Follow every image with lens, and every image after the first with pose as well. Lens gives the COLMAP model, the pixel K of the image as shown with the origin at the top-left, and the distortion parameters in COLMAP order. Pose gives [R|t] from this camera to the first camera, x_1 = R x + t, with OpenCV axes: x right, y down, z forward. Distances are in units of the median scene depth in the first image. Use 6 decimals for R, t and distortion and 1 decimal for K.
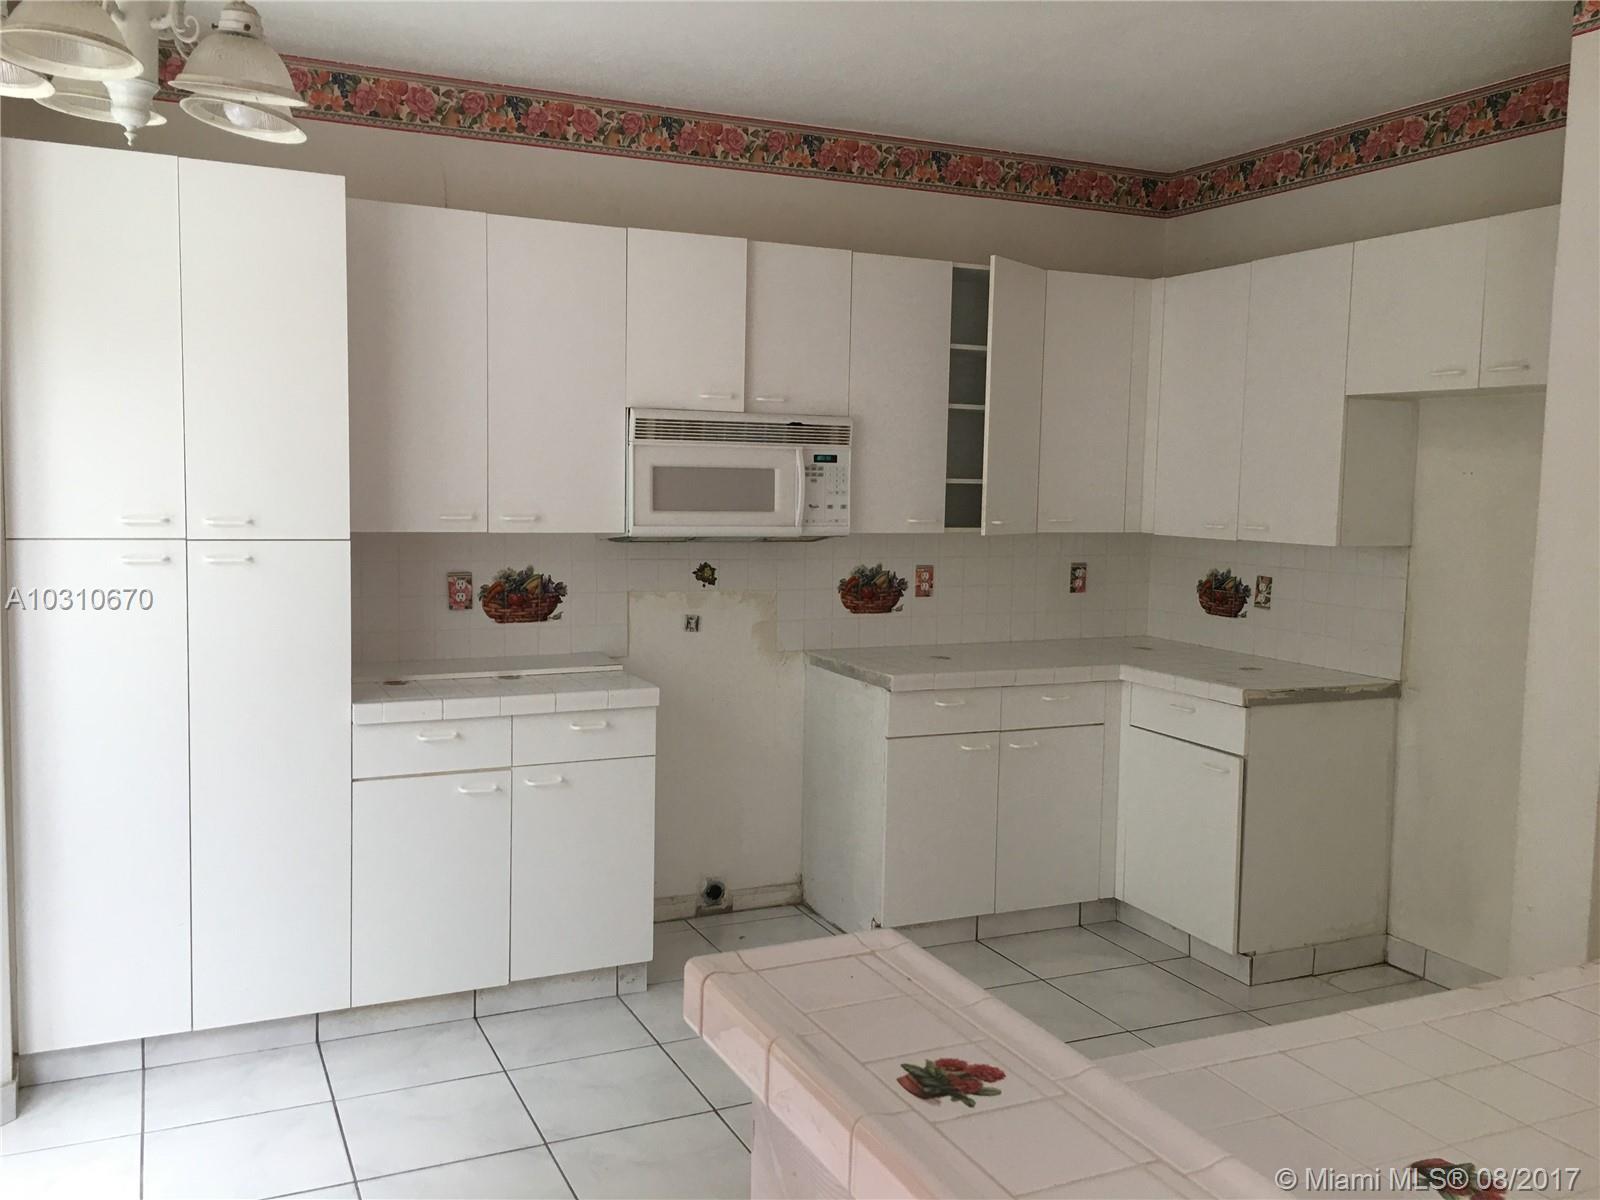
lens RADIAL K [[1346.6, 0, 794.0], [0, 1346.6, 599.9], [0, 0, 1]] dist [0.044938, -0.024130]
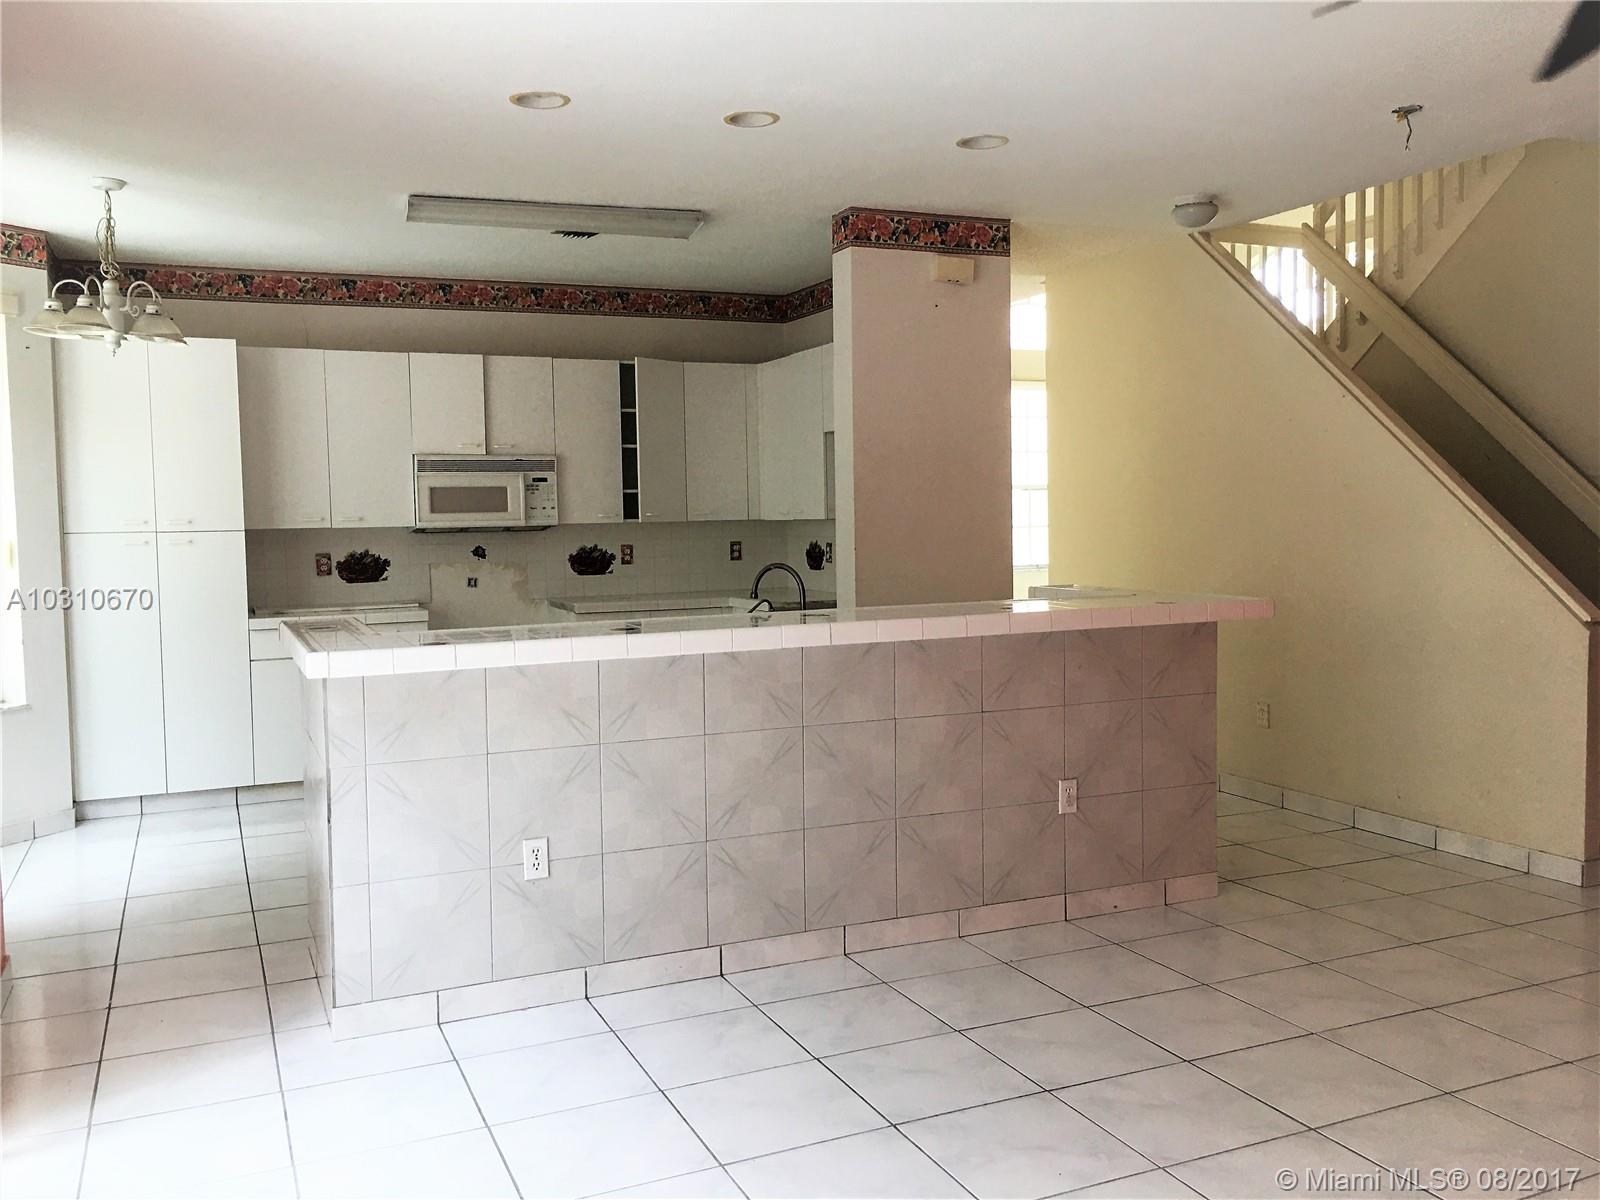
lens RADIAL K [[1346.6, 0, 804.7], [0, 1346.6, 597.7], [0, 0, 1]] dist [0.044938, -0.024130]
pose [[0.999115, -0.037019, -0.019990, 0.387449], [0.036404, 0.998877, -0.030322, 0.107522], [0.021090, 0.029567, 0.999340, -0.690606]]
